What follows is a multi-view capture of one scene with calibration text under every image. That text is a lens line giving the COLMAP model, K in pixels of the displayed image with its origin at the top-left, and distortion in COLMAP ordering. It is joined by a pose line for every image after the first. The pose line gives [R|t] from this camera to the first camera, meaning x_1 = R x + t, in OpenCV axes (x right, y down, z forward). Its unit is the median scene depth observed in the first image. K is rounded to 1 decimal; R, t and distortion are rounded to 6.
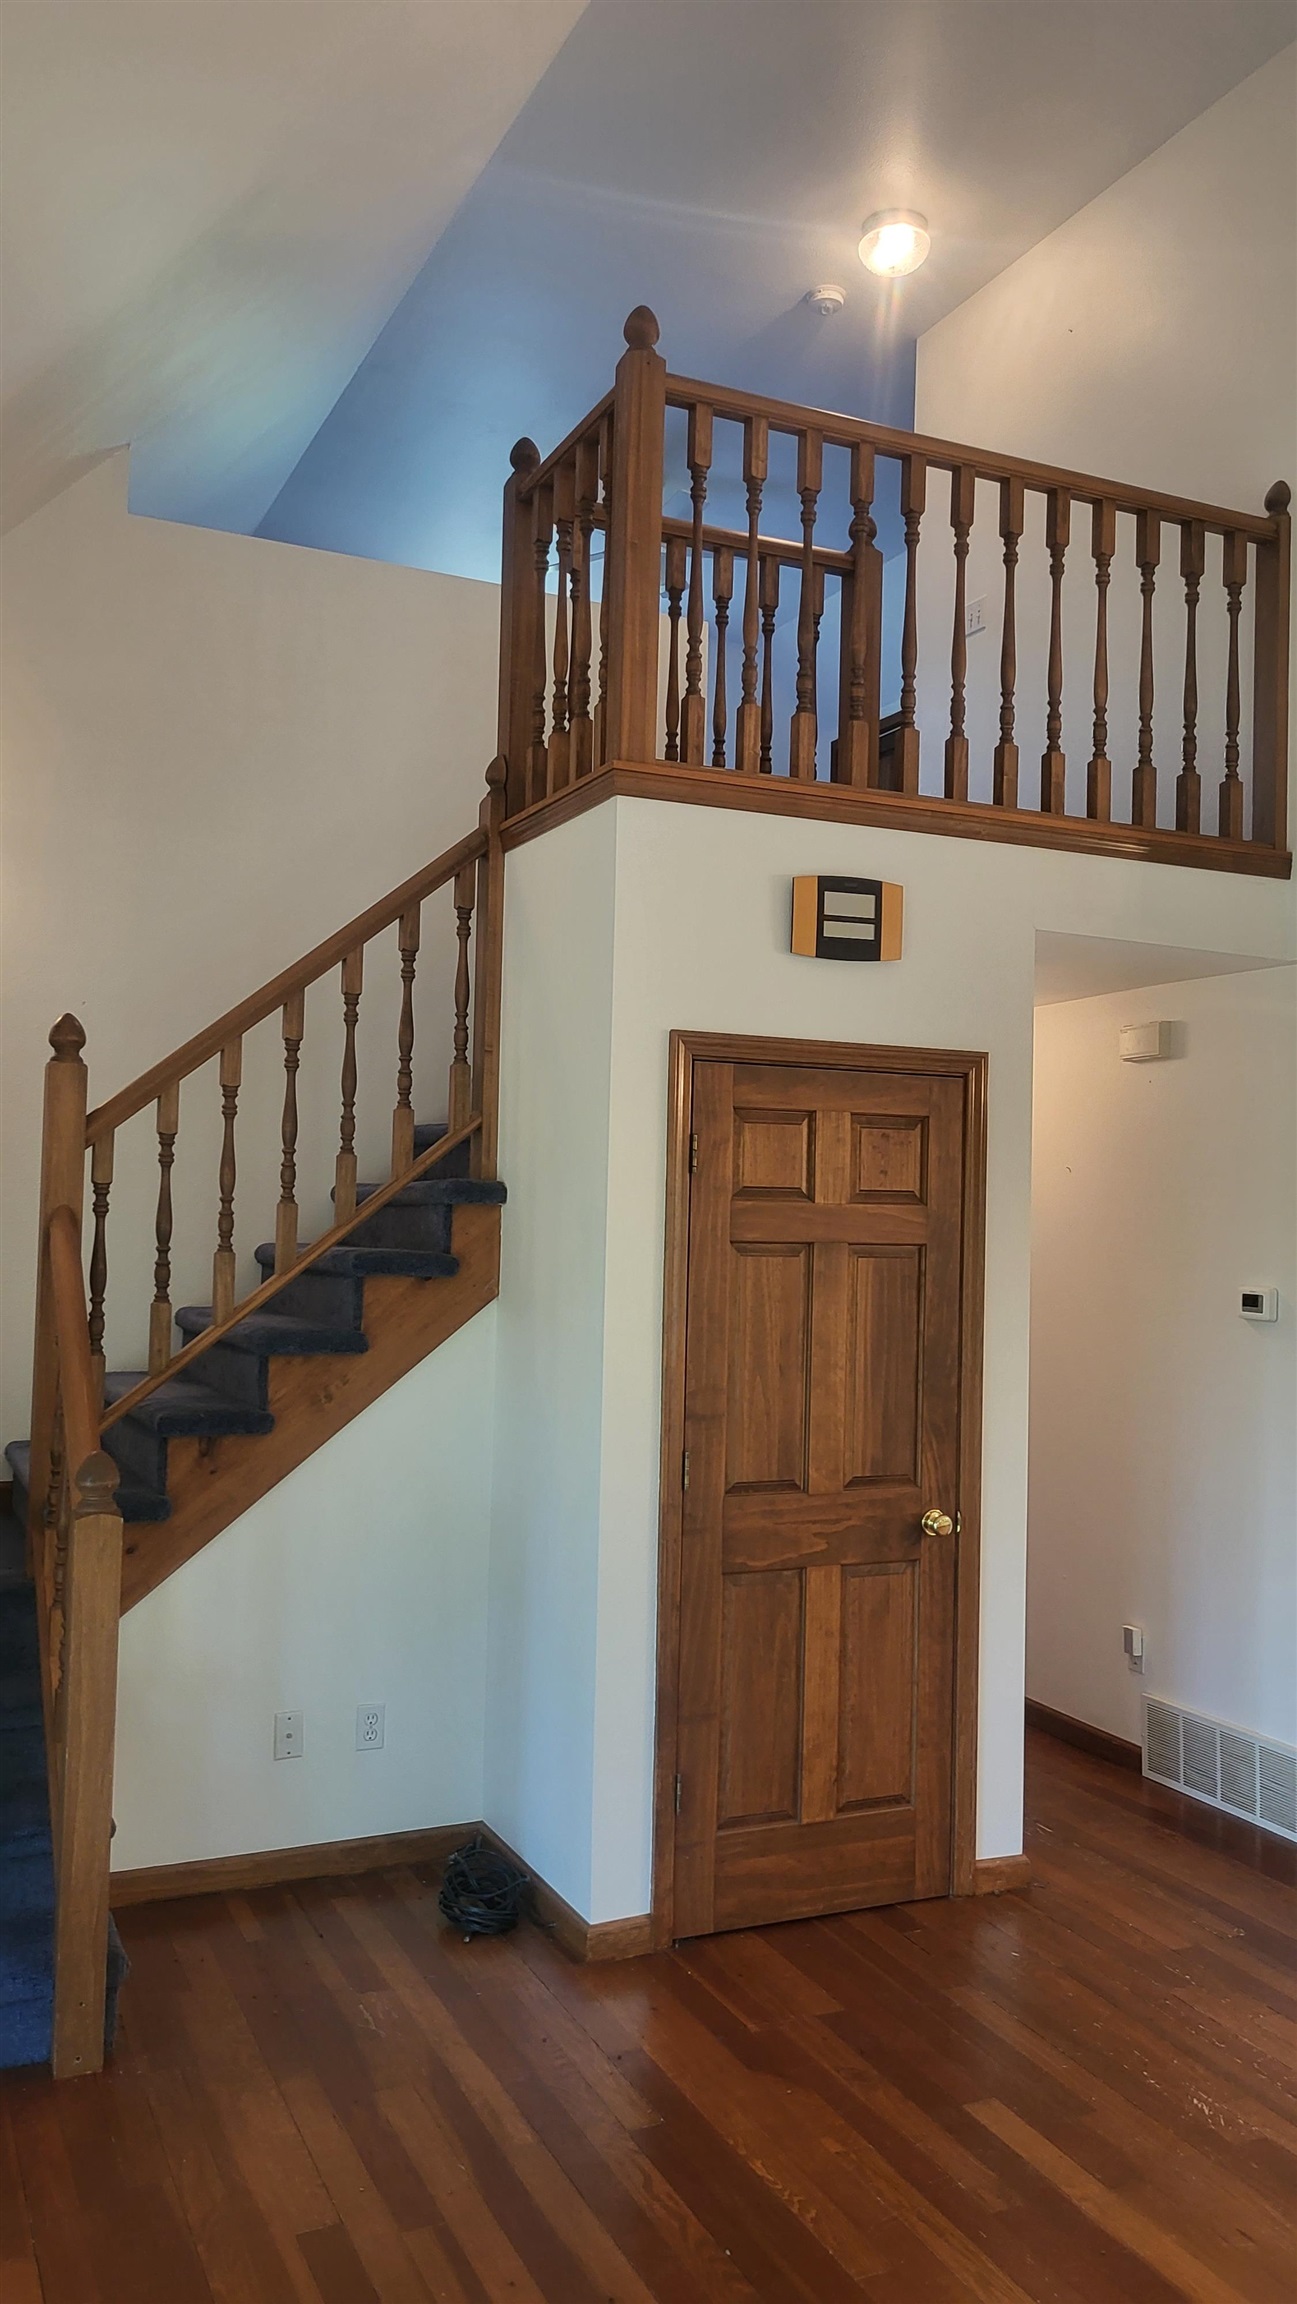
lens RADIAL K [[1748.0, 0, 641.0], [0, 1748.0, 1139.1], [0, 0, 1]] dist [0.050764, -0.034554]
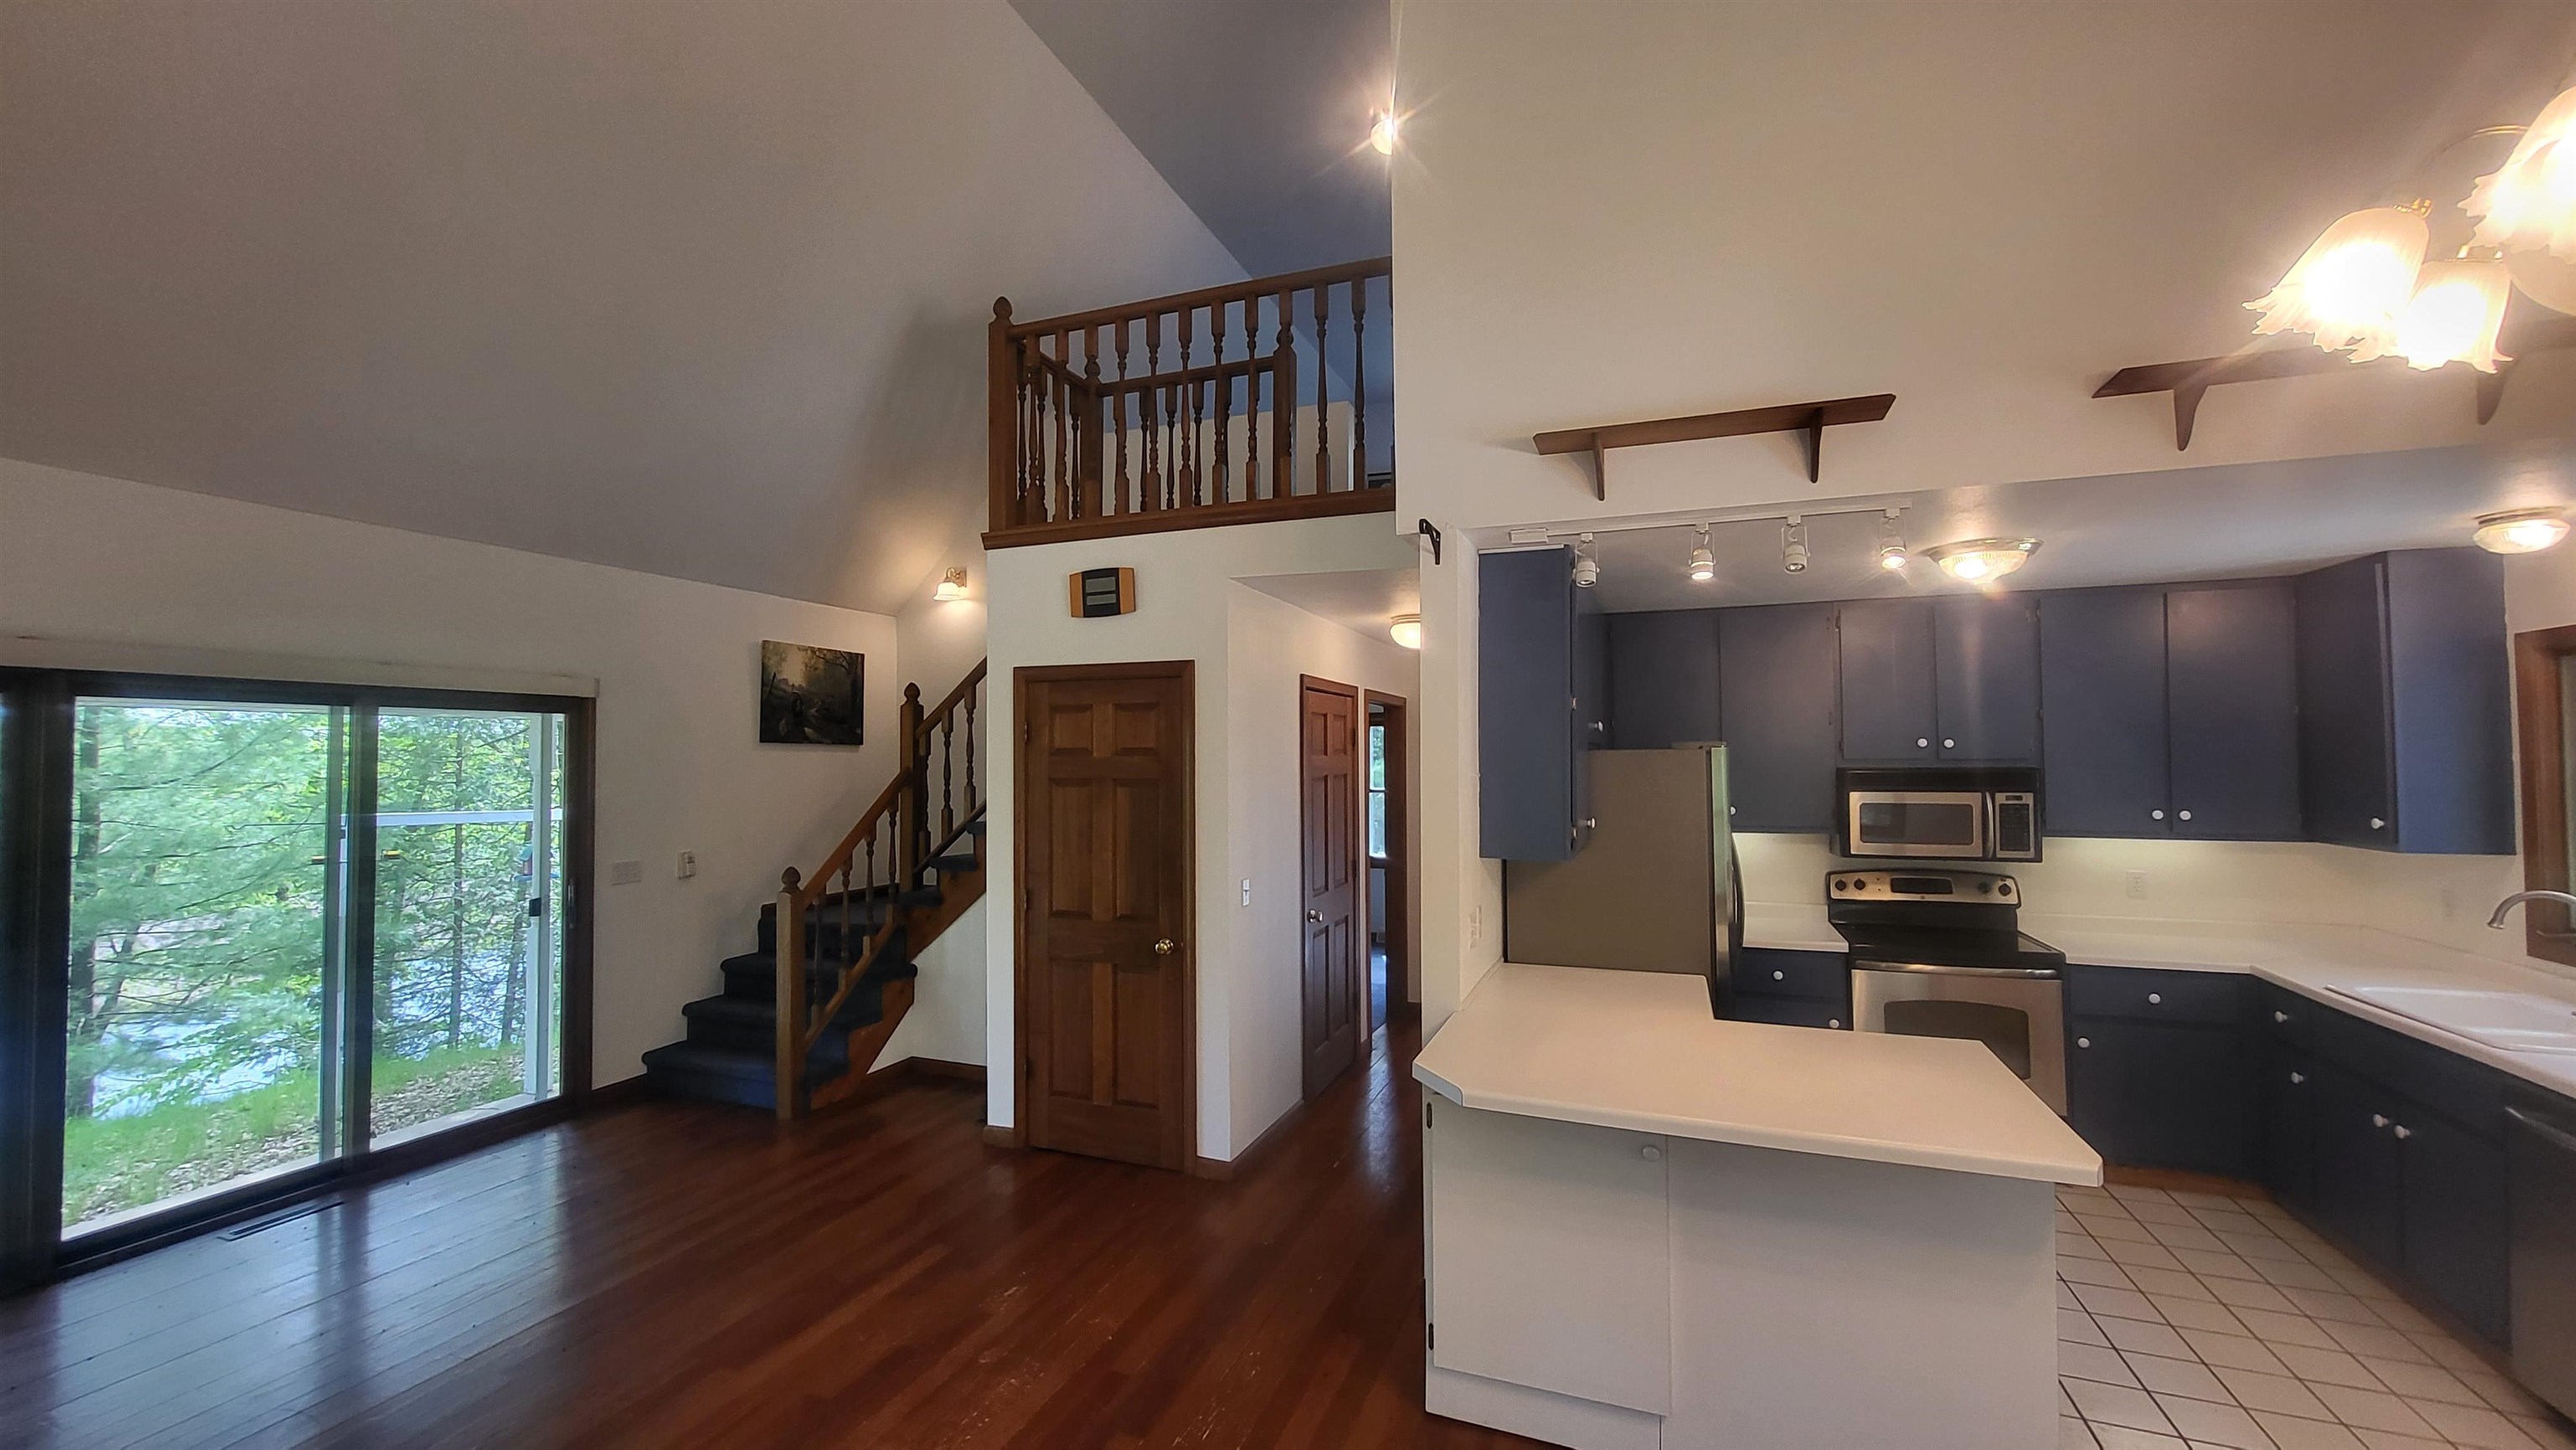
lens RADIAL K [[1016.3, 0, 1287.9], [0, 1016.3, 732.6], [0, 0, 1]] dist [-0.001387, 0.001060]
pose [[0.694023, -0.043328, -0.718648, 0.958959], [0.047256, 0.998776, -0.014581, 0.036077], [0.718401, -0.023840, 0.695221, 0.423141]]
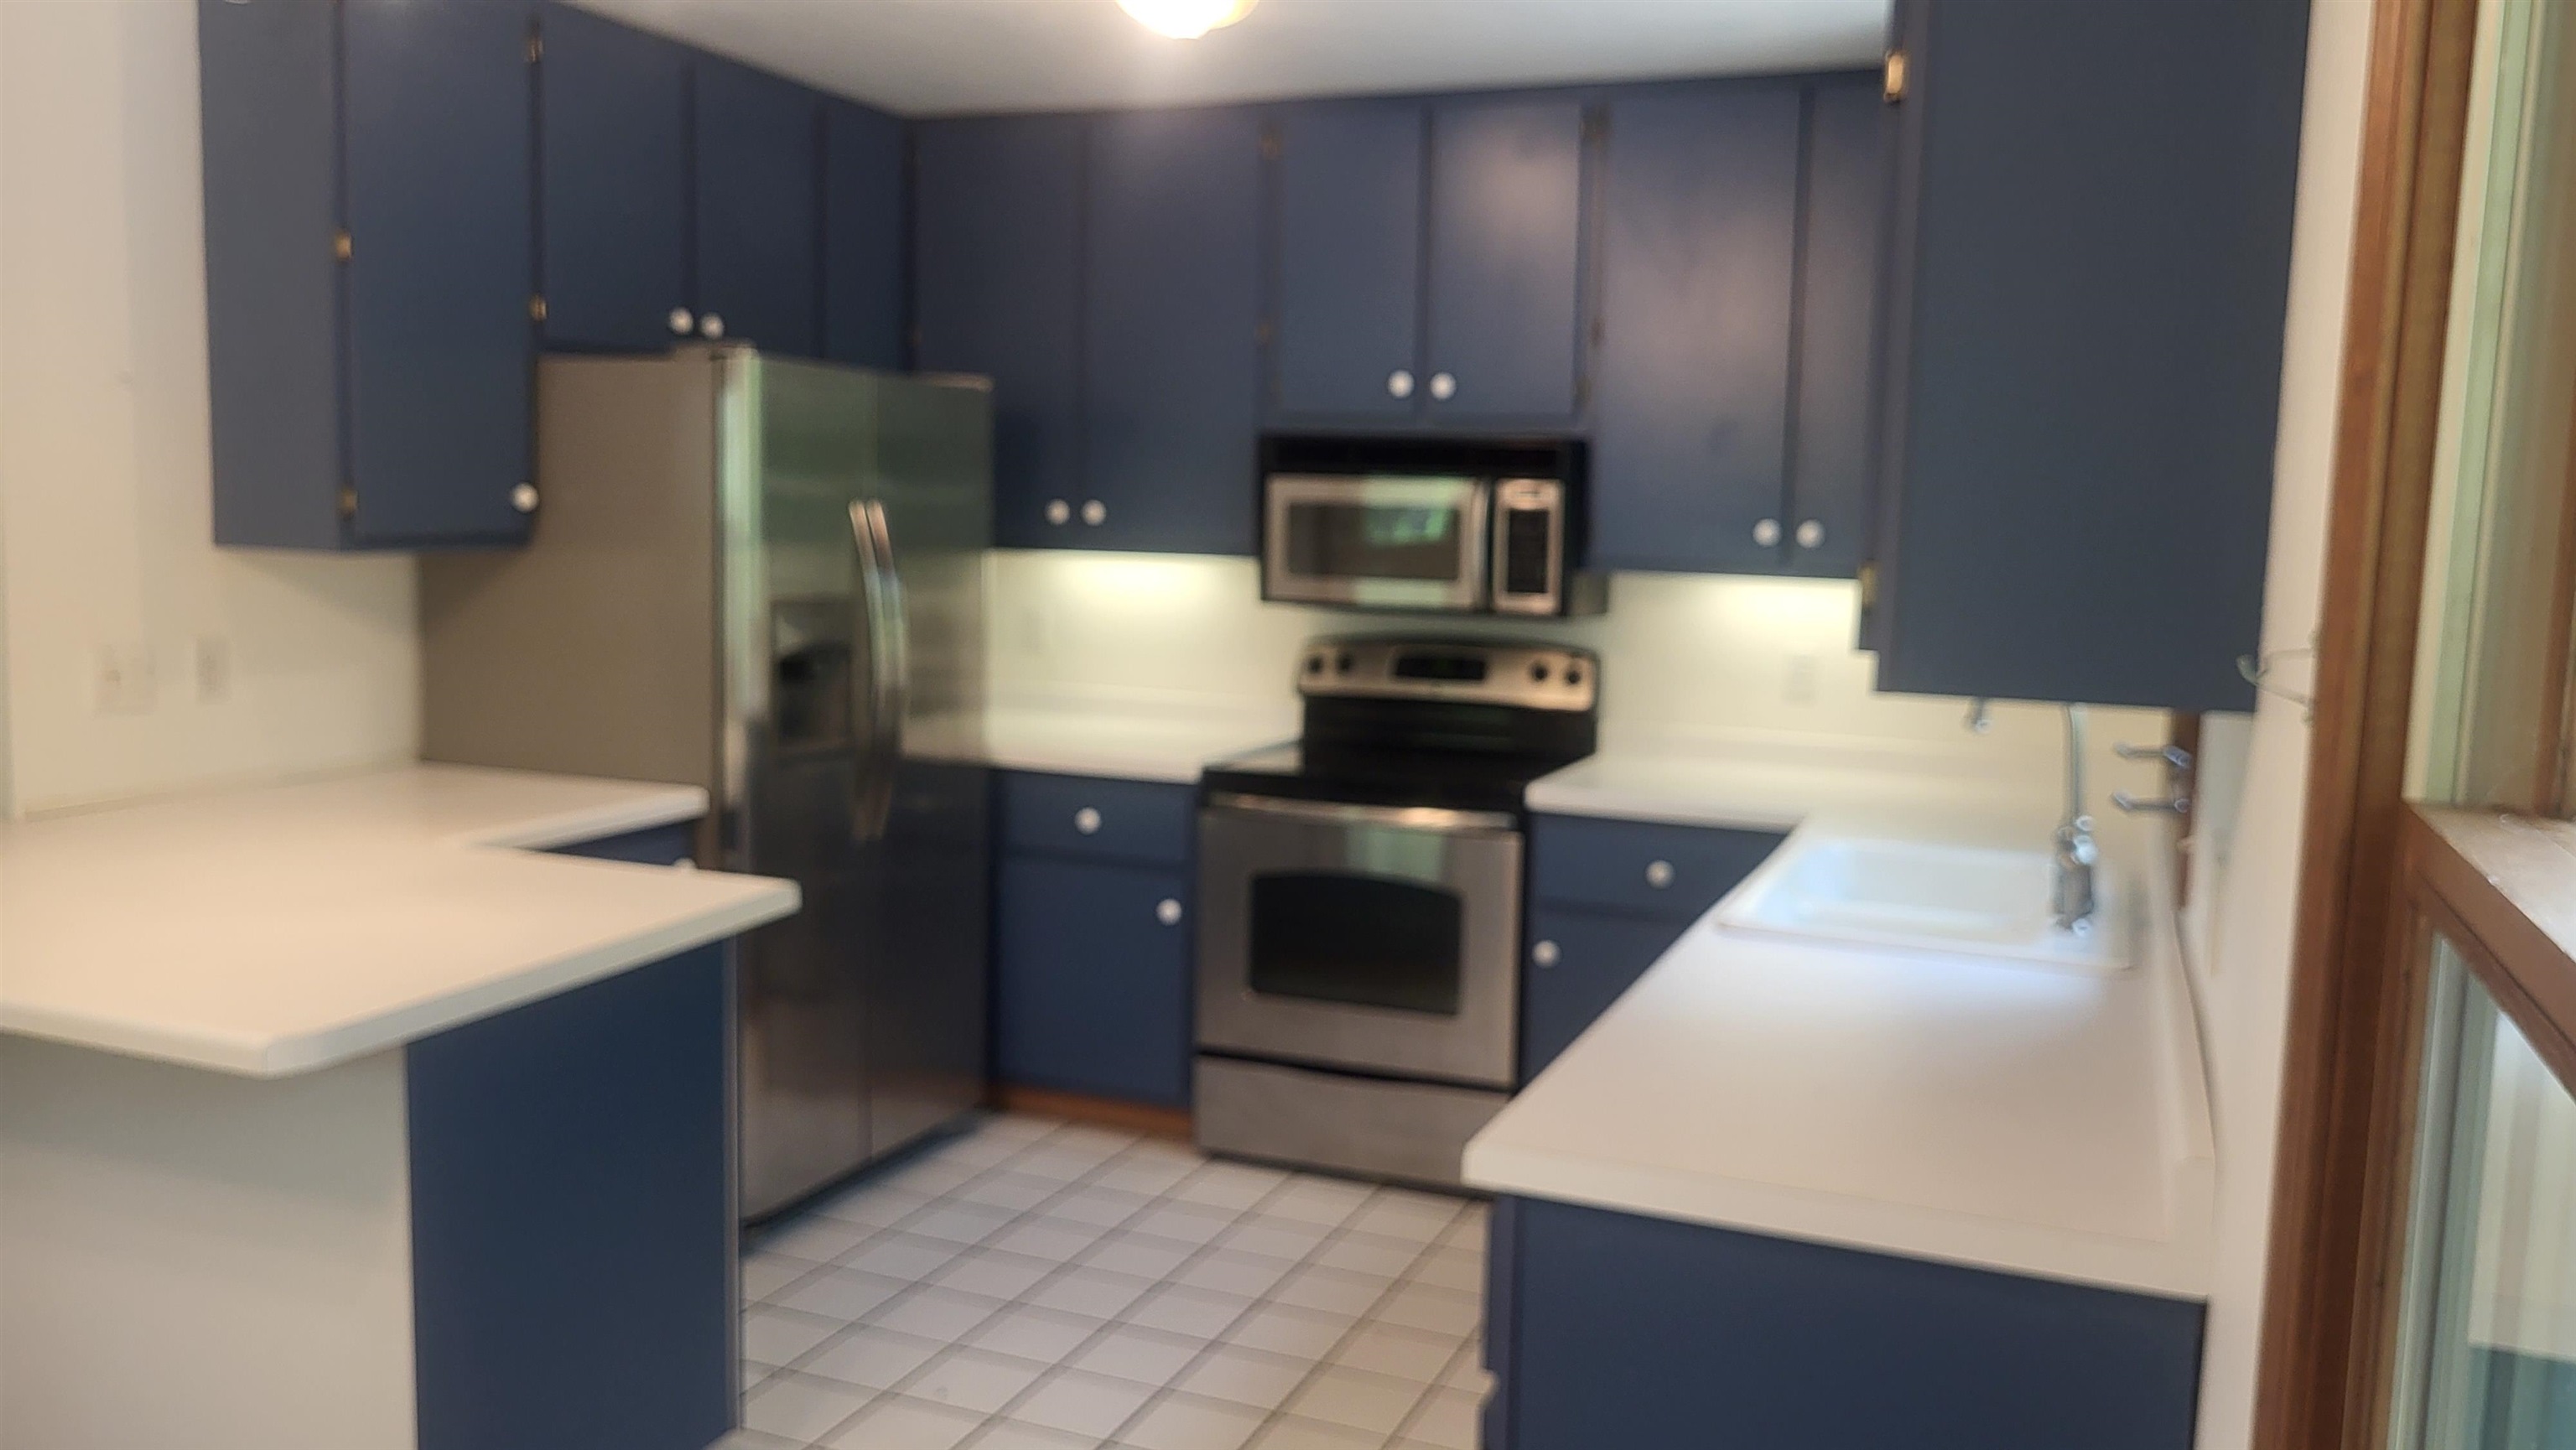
lens RADIAL K [[1954.4, 0, 1347.0], [0, 1954.4, 713.5], [0, 0, 1]] dist [0.050764, -0.034554]
pose [[0.685001, 0.076357, -0.724530, 1.398535], [0.015875, 0.992692, 0.119627, 0.110382], [0.728370, -0.093446, 0.678782, 0.884590]]
